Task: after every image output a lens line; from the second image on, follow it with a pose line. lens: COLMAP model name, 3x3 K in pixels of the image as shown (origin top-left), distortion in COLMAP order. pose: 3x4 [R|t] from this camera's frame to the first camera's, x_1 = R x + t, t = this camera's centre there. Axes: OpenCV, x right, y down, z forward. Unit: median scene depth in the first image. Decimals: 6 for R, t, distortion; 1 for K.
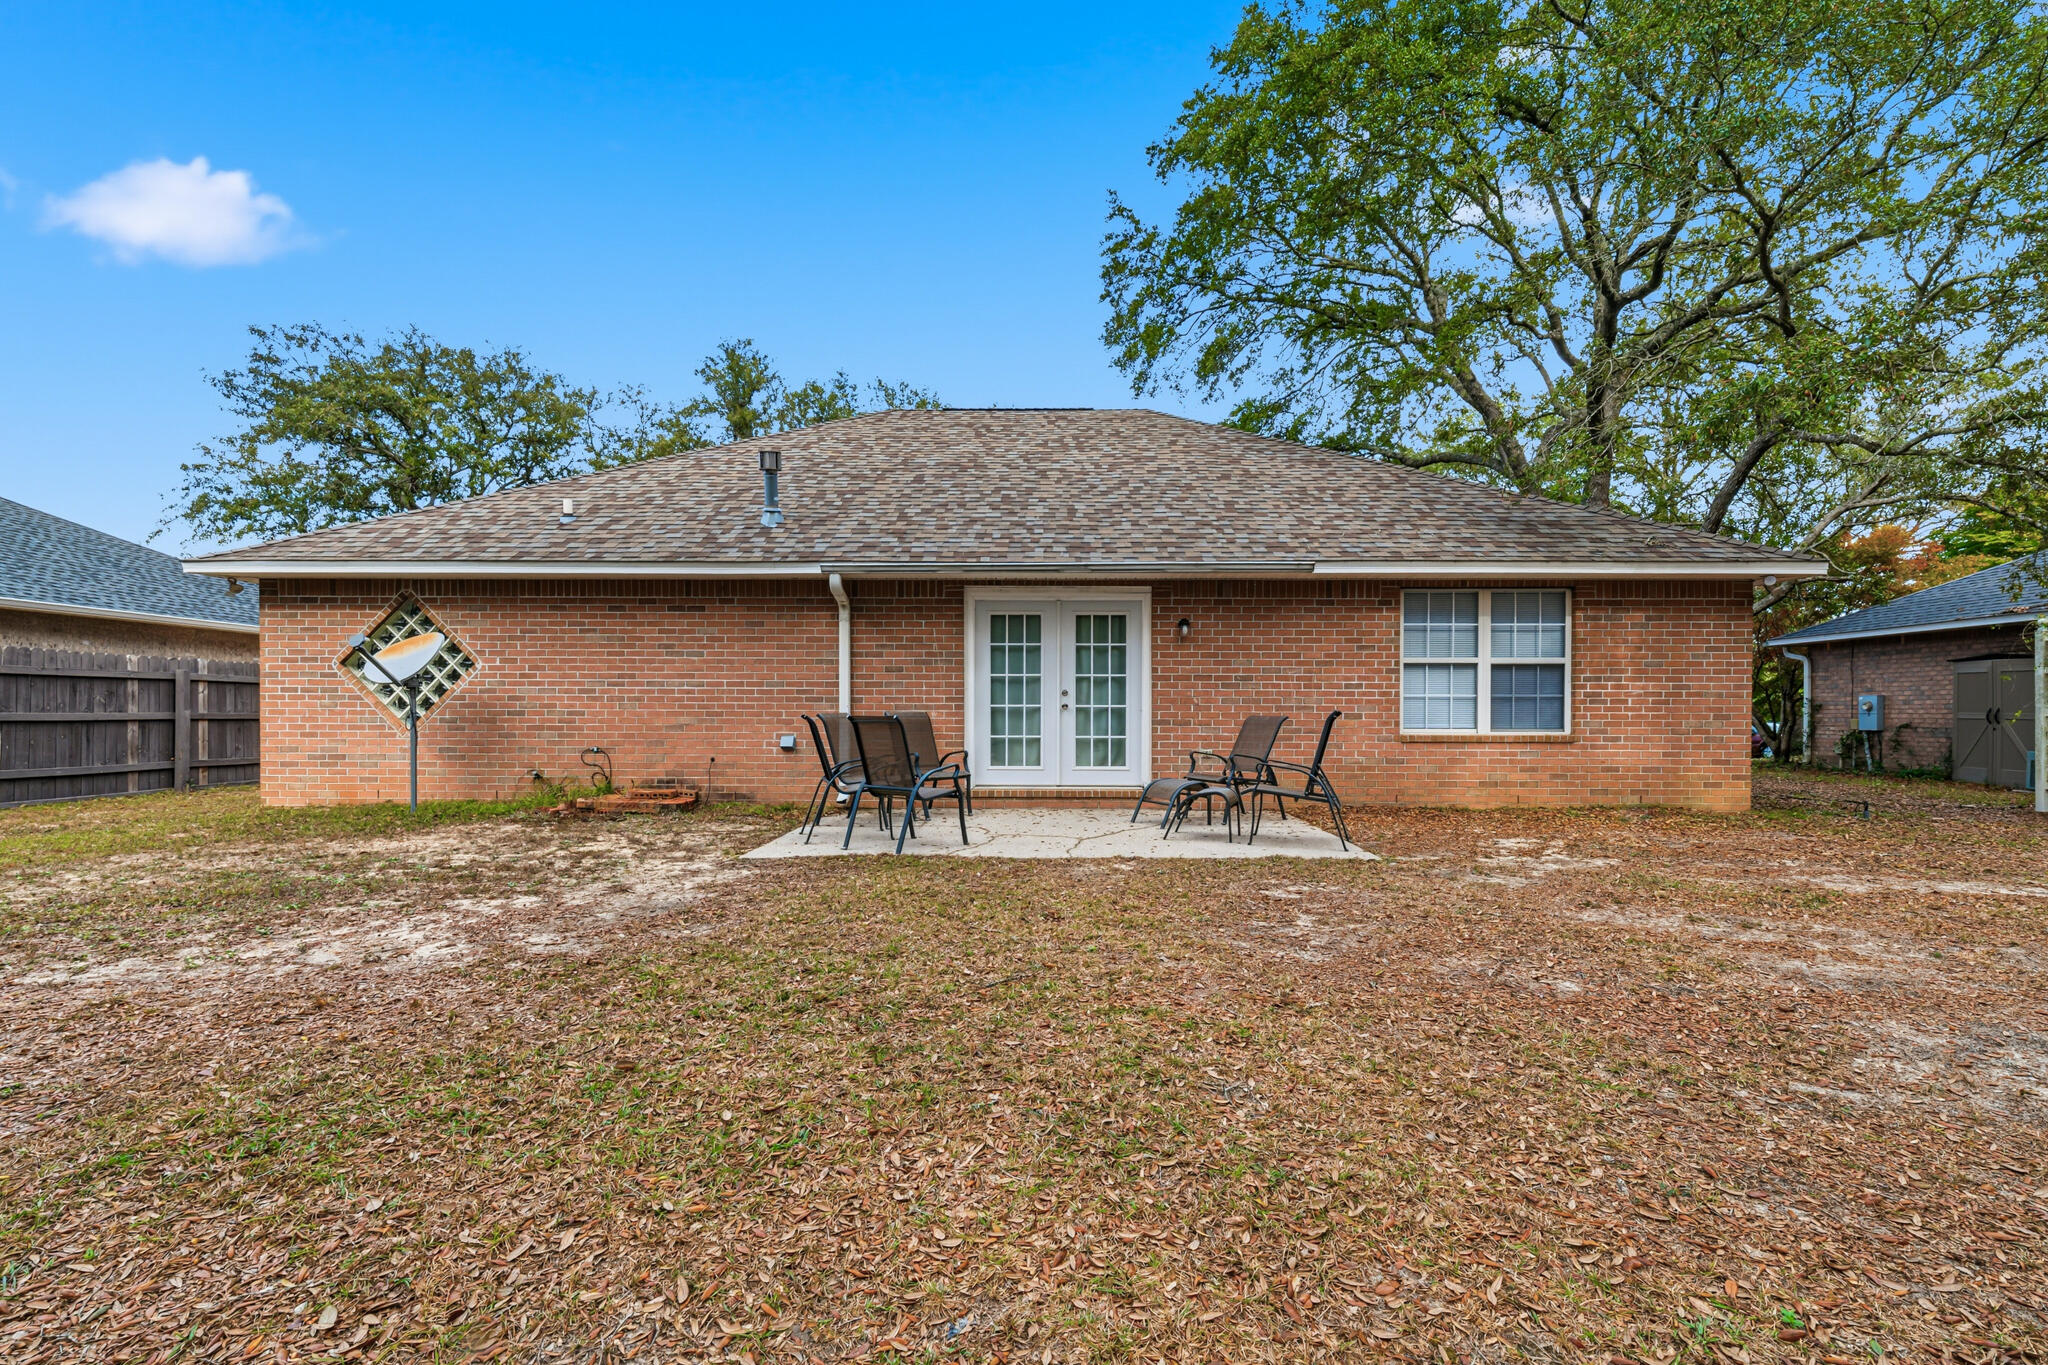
lens RADIAL K [[940.2, 0, 1037.0], [0, 940.2, 646.9], [0, 0, 1]] dist [0.002887, 0.000857]
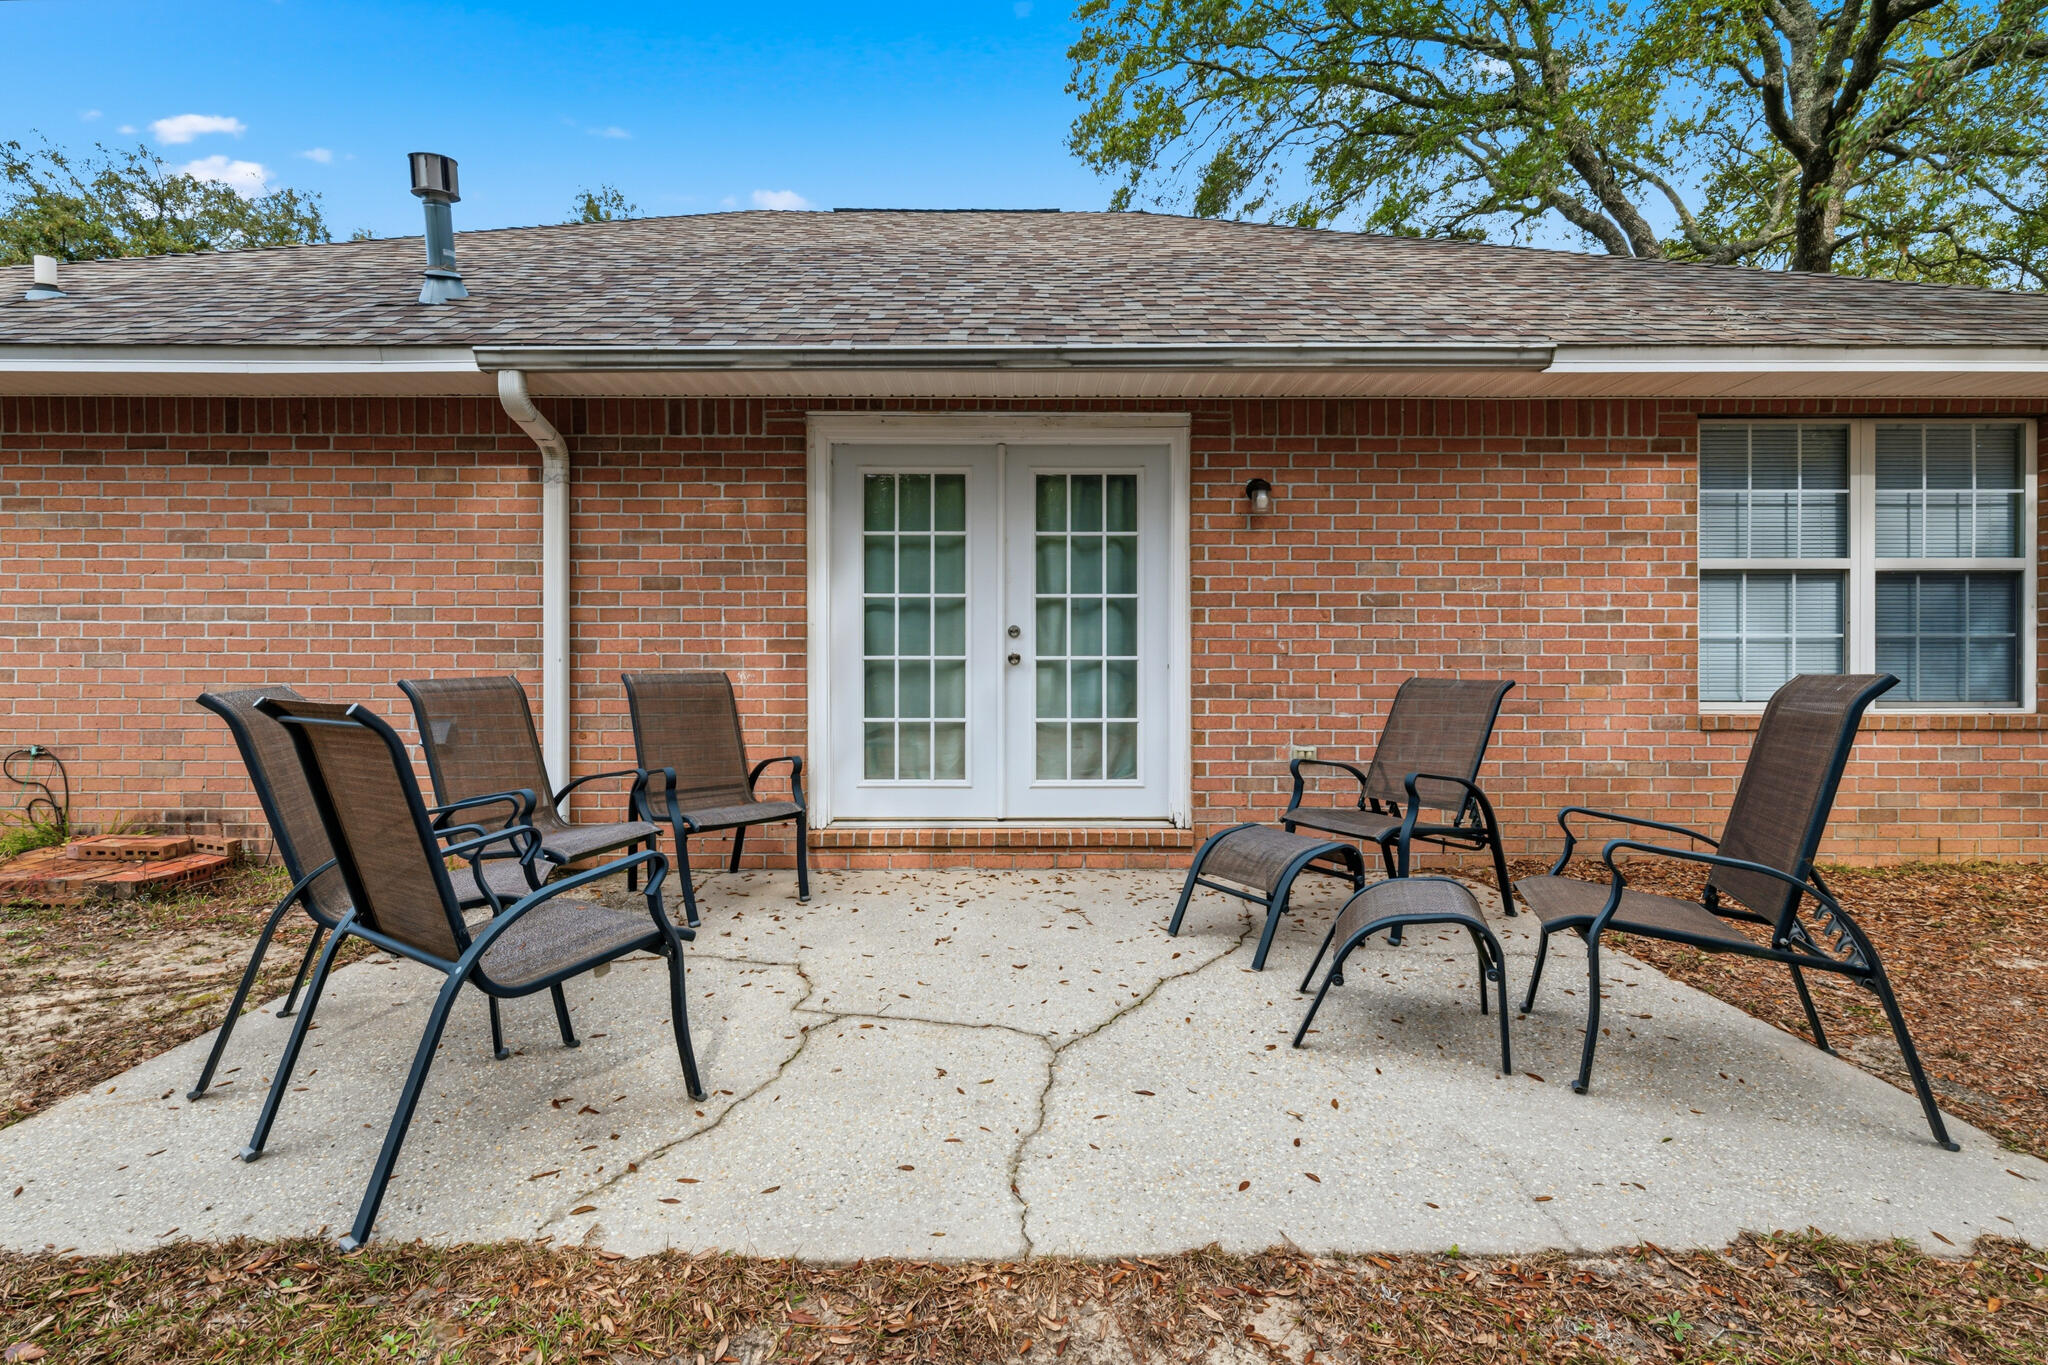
lens RADIAL K [[940.2, 0, 1037.0], [0, 940.2, 646.9], [0, 0, 1]] dist [0.002887, 0.000857]
pose [[0.998864, -0.002331, 0.047594, 0.018224], [-0.000409, 0.998347, 0.057477, 0.028853], [-0.047649, -0.057431, 0.997212, 0.508769]]
